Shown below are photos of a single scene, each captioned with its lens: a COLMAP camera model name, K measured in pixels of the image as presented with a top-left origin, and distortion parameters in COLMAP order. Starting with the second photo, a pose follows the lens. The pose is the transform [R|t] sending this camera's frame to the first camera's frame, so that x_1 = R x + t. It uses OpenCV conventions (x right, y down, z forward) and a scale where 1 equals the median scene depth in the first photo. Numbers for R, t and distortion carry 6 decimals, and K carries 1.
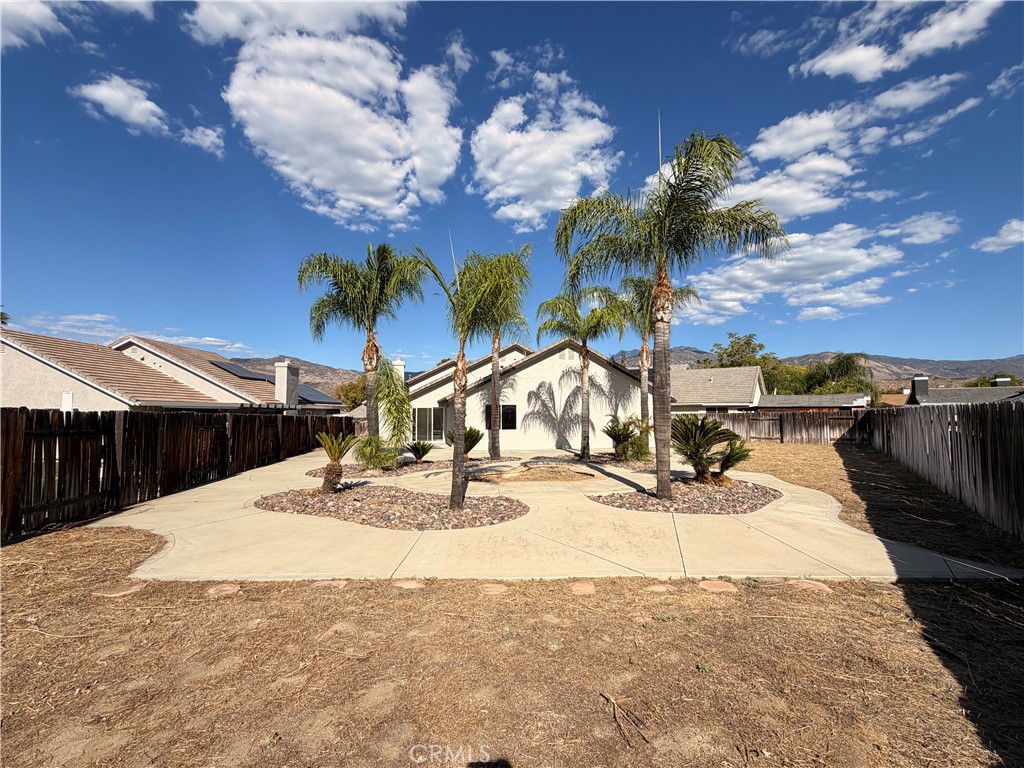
lens RADIAL K [[459.2, 0, 512.0], [0, 459.2, 384.0], [0, 0, 1]] dist [-0.000602, -0.000200]
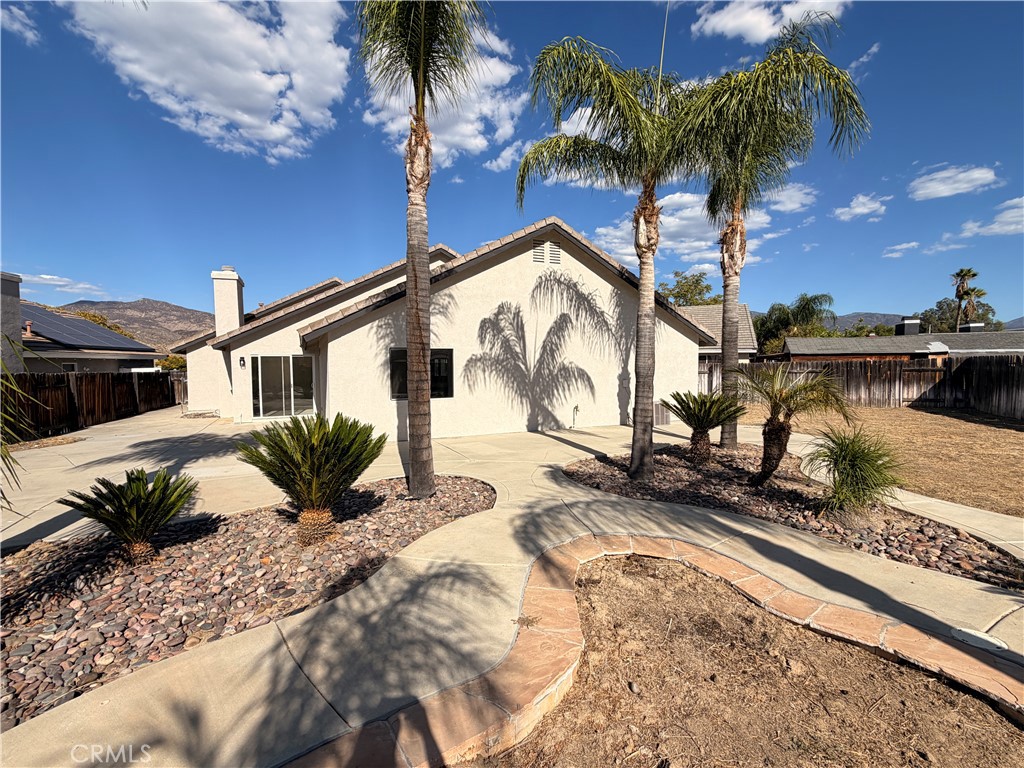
lens RADIAL K [[459.2, 0, 512.0], [0, 459.2, 384.0], [0, 0, 1]] dist [-0.000602, -0.000200]
pose [[0.978165, -0.013769, 0.207373, -0.031289], [-0.008607, 0.994263, 0.106617, 0.028621], [-0.207652, -0.106074, 0.972435, 0.472690]]
